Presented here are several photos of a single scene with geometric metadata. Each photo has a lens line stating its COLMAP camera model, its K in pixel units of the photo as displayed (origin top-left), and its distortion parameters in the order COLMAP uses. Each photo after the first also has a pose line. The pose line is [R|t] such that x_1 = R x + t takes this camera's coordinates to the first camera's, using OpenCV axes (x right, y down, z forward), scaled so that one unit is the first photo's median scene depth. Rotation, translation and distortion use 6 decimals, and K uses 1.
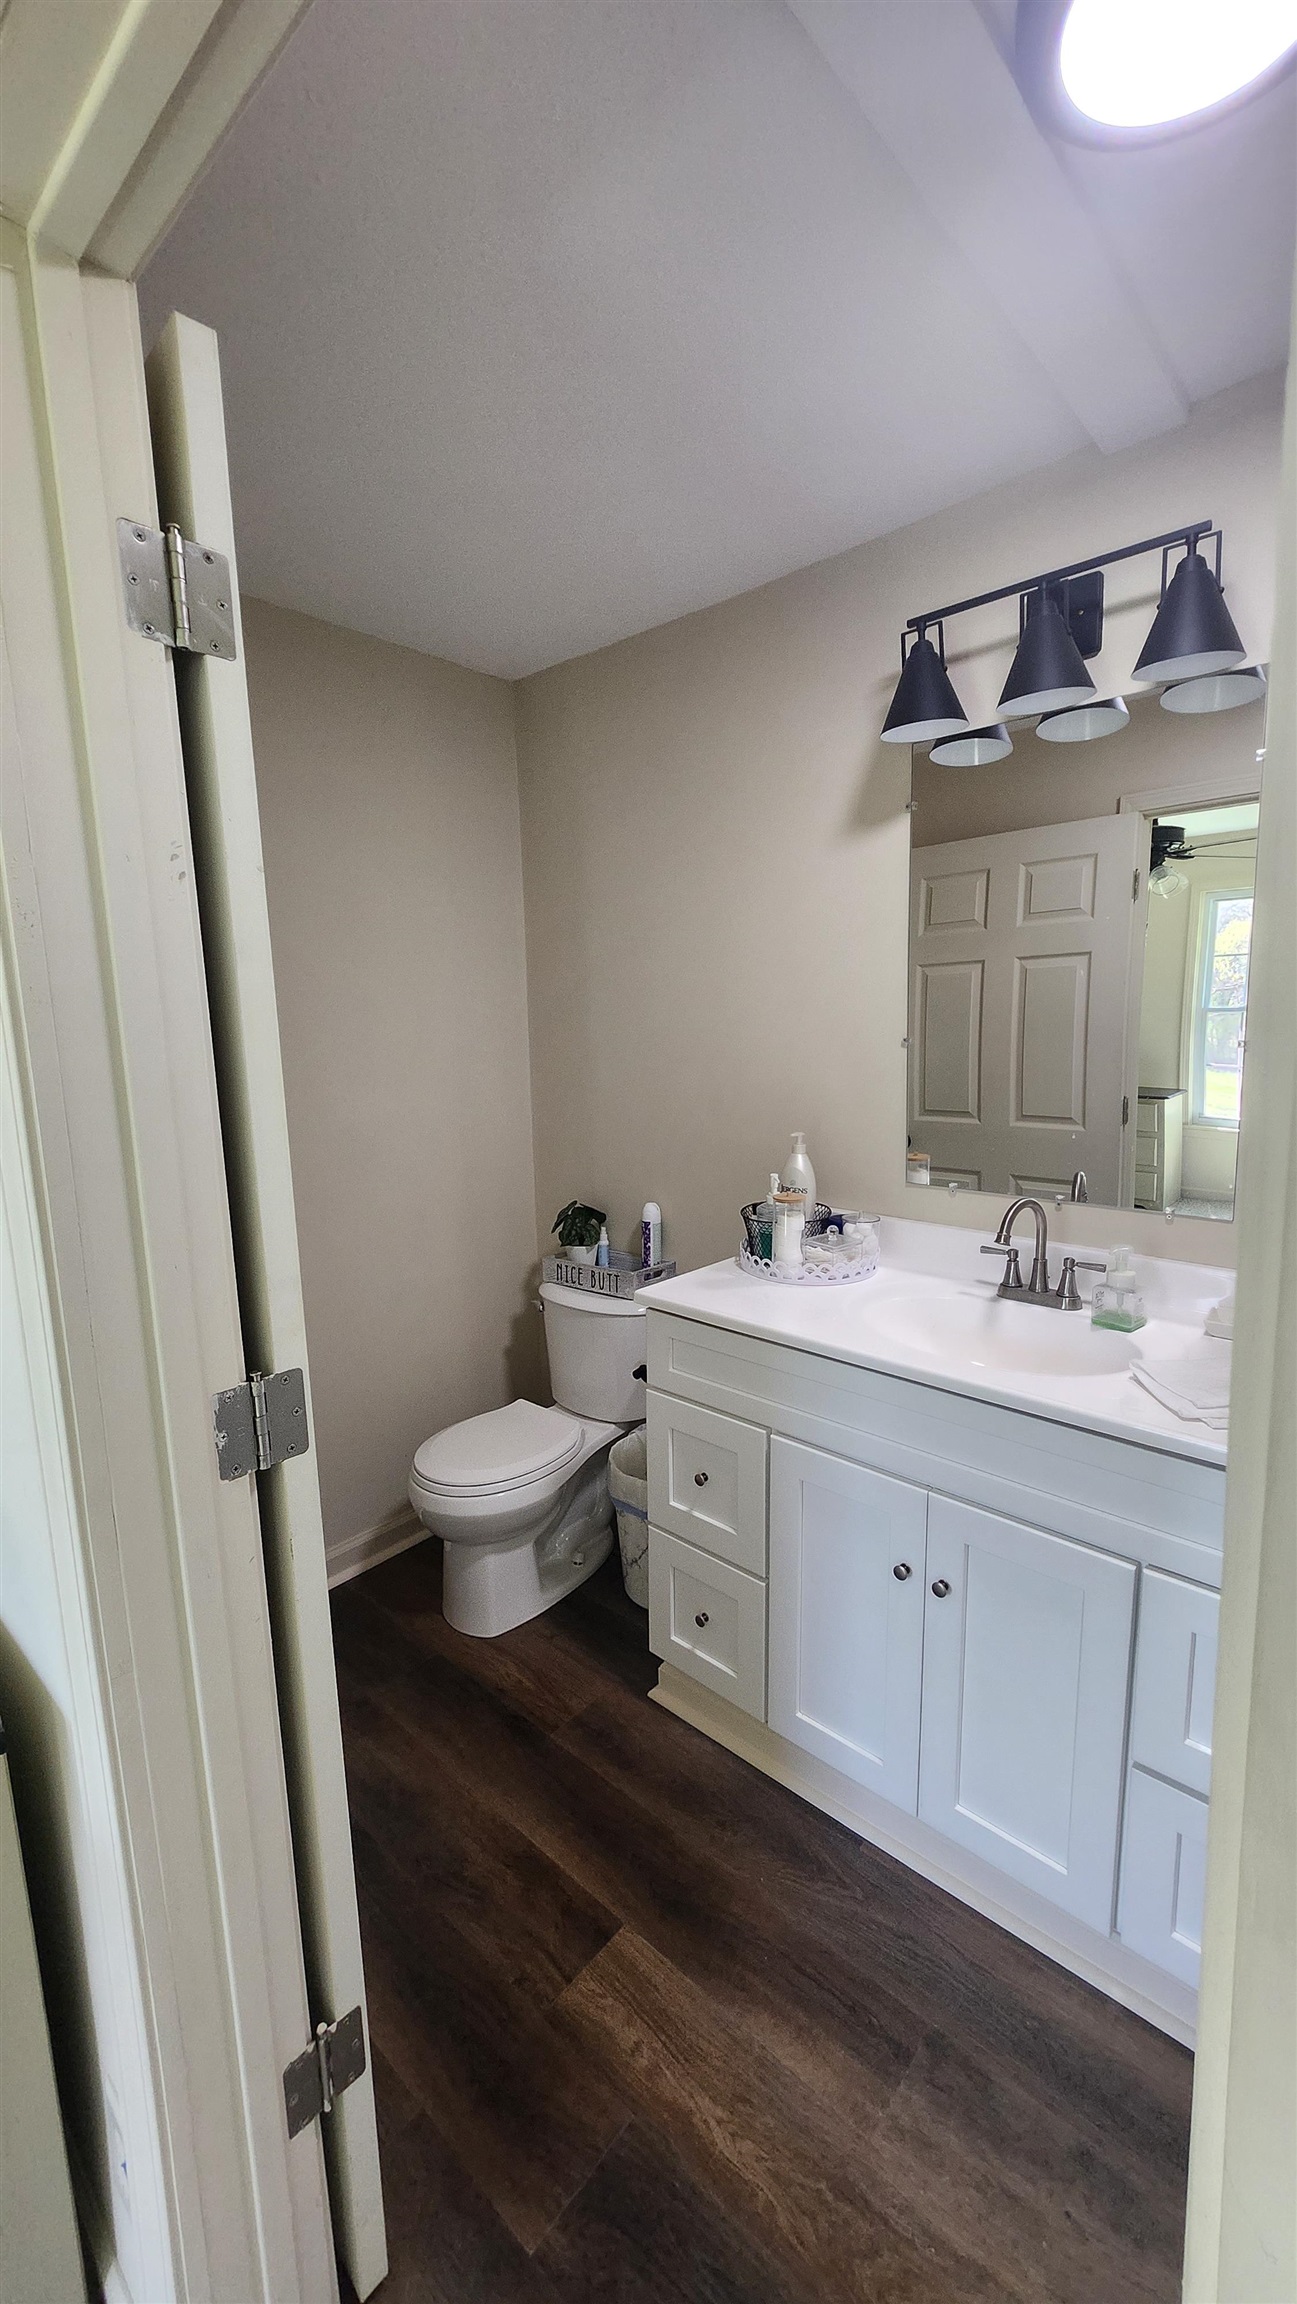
lens RADIAL K [[899.3, 0, 660.3], [0, 899.3, 1149.4], [0, 0, 1]] dist [-0.011721, 0.000209]
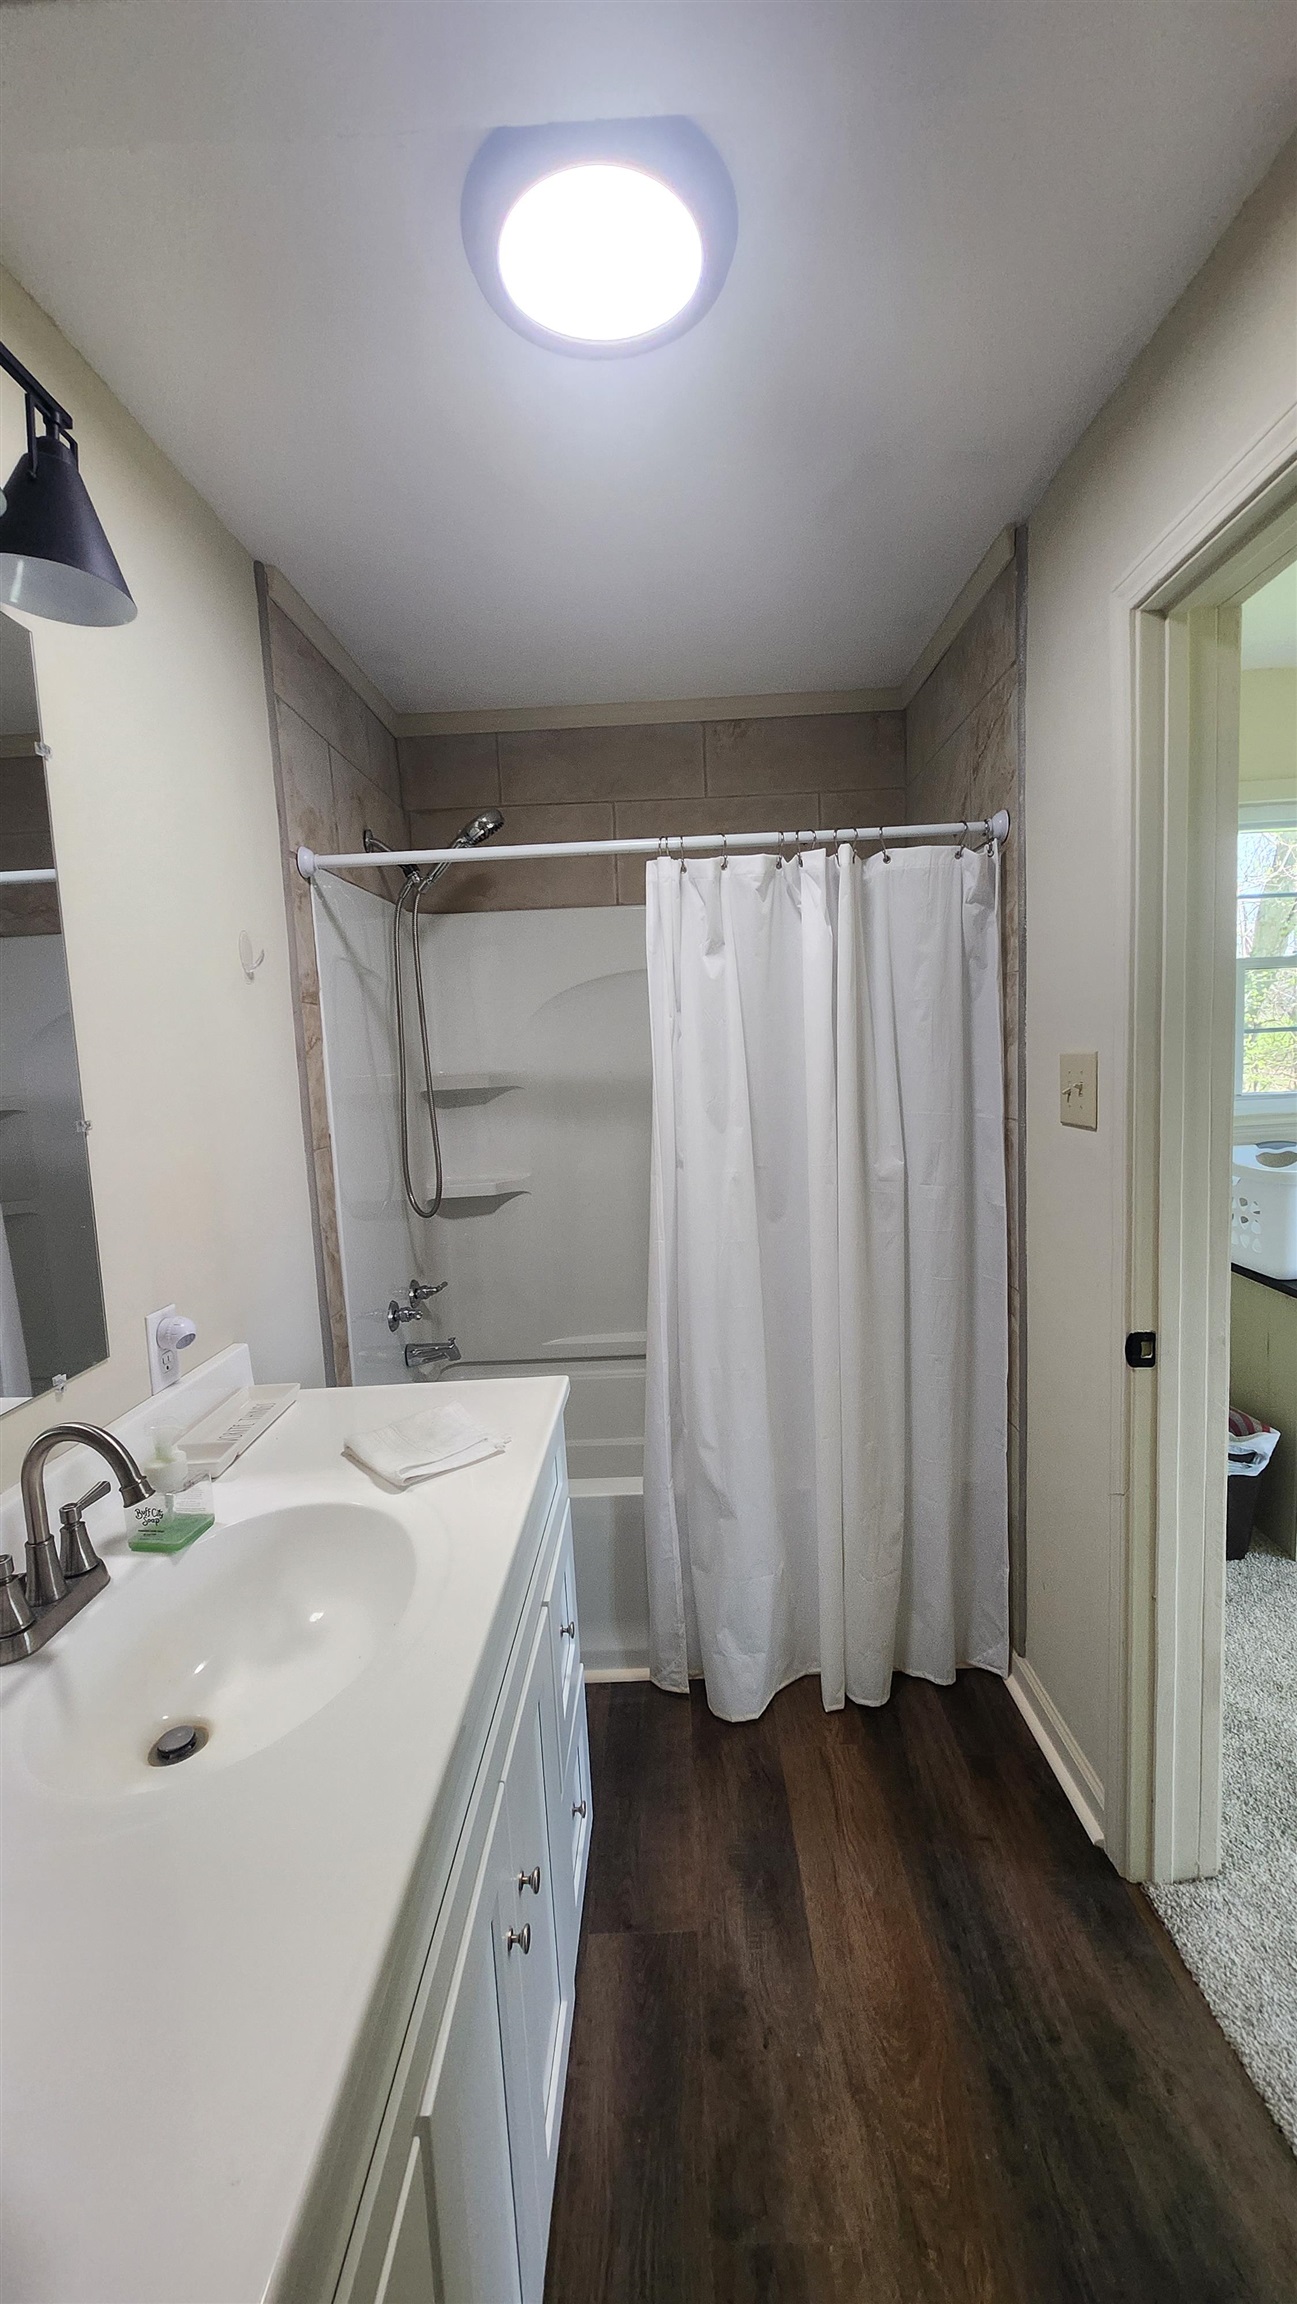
lens RADIAL K [[899.3, 0, 660.3], [0, 899.3, 1149.4], [0, 0, 1]] dist [-0.011721, 0.000209]
pose [[-0.665764, -0.028647, 0.745613, -0.267521], [0.171373, 0.966680, 0.190161, -0.181789], [-0.726216, 0.254380, -0.638671, 1.397909]]
